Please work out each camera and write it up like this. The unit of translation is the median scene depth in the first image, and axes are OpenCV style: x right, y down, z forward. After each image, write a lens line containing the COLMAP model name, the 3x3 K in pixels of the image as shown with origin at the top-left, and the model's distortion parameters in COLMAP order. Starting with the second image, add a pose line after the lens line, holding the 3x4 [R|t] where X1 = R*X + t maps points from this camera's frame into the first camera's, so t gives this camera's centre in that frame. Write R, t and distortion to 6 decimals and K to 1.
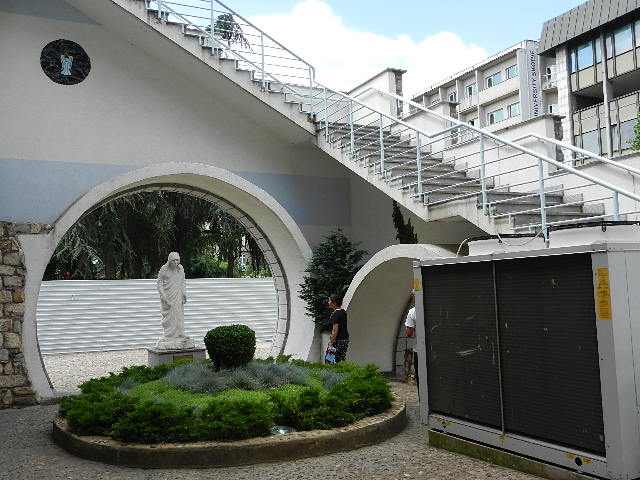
lens RADIAL K [[618.7, 0, 319.8], [0, 618.7, 239.8], [0, 0, 1]] dist [0.017273, 0.000000]
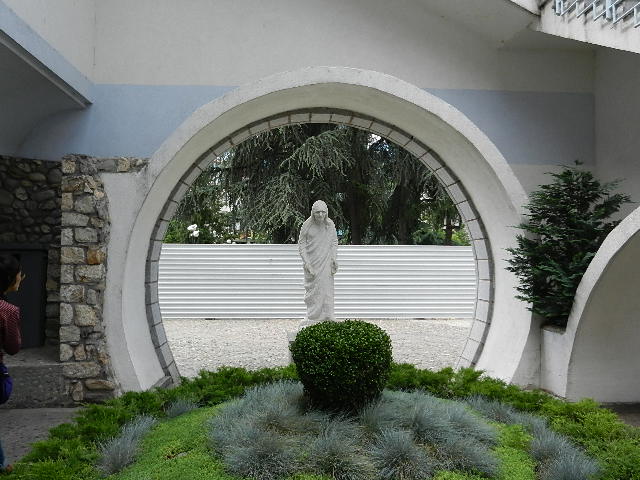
lens RADIAL K [[536.1, 0, 319.3], [0, 536.1, 240.1], [0, 0, 1]] dist [0.006918, -0.006322]
pose [[0.918106, 0.012528, -0.396137, 0.008836], [0.004954, 0.999059, 0.043078, 0.038335], [0.396304, -0.041513, 0.917180, 0.431636]]
